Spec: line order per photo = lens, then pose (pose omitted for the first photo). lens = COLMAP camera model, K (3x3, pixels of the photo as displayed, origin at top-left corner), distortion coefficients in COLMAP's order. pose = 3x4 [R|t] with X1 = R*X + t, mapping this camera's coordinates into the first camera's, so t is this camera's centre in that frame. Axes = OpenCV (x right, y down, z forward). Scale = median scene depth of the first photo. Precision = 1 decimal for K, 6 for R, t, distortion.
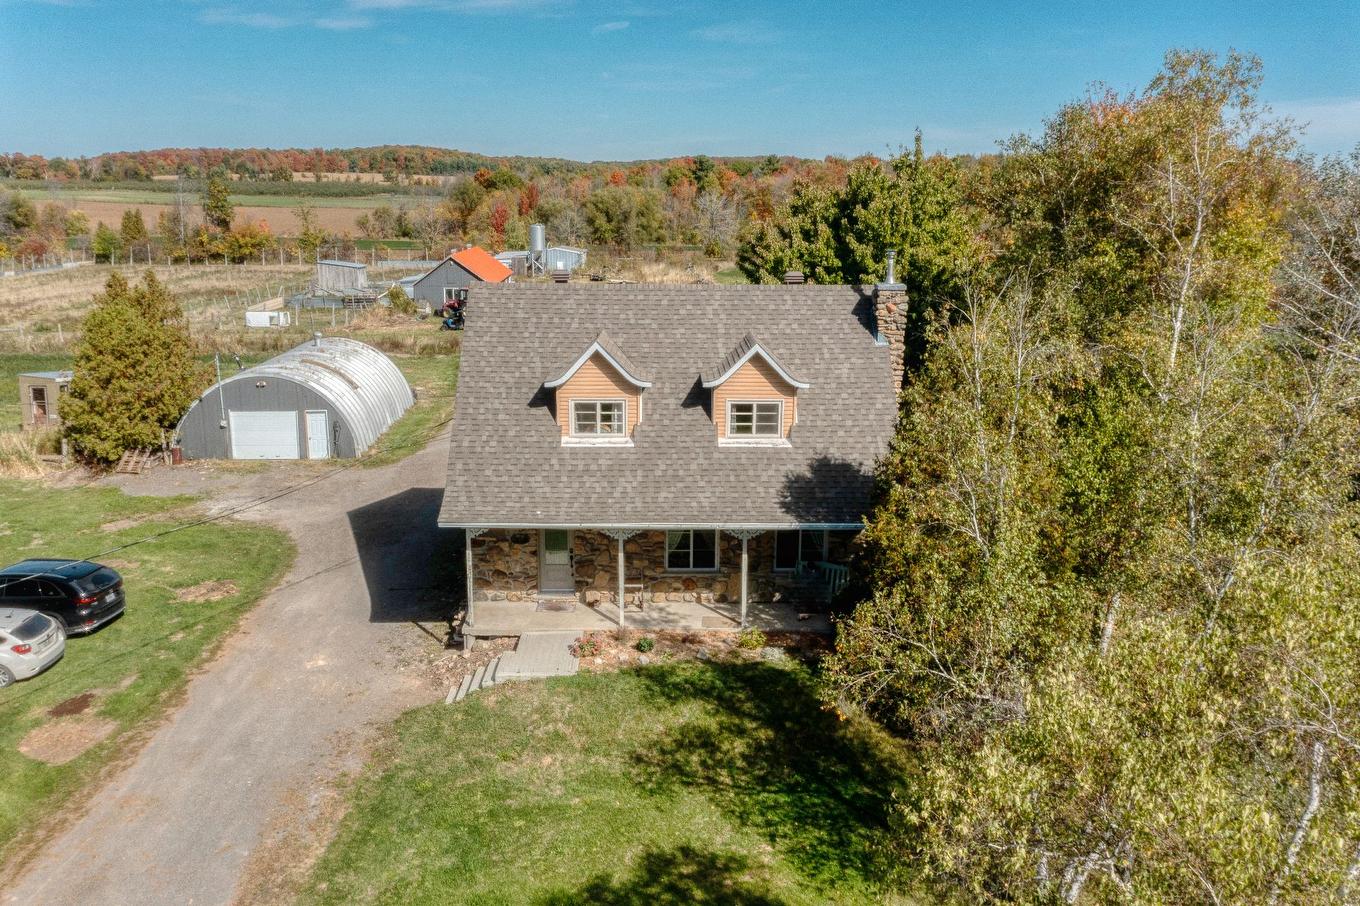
lens RADIAL K [[1075.3, 0, 677.1], [0, 1075.3, 455.6], [0, 0, 1]] dist [-0.001911, 0.038652]
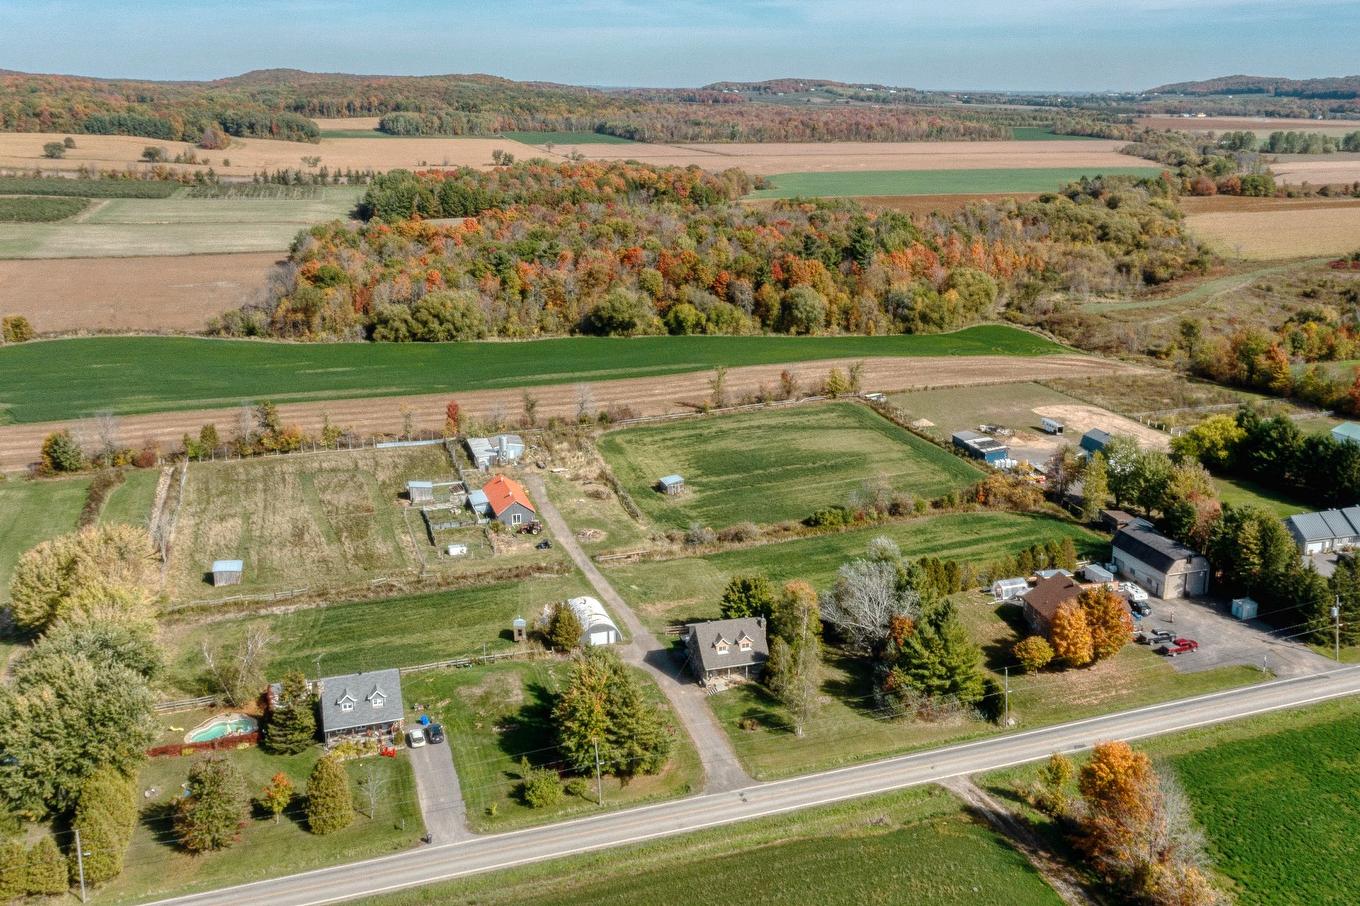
lens RADIAL K [[1263.2, 0, 717.9], [0, 1263.2, 391.6], [0, 0, 1]] dist [0.010972, 0.000000]
pose [[0.957578, -0.072394, 0.278933, -1.241641], [0.071133, 0.997359, 0.014654, -0.996619], [-0.279257, 0.005809, 0.960199, -3.710079]]
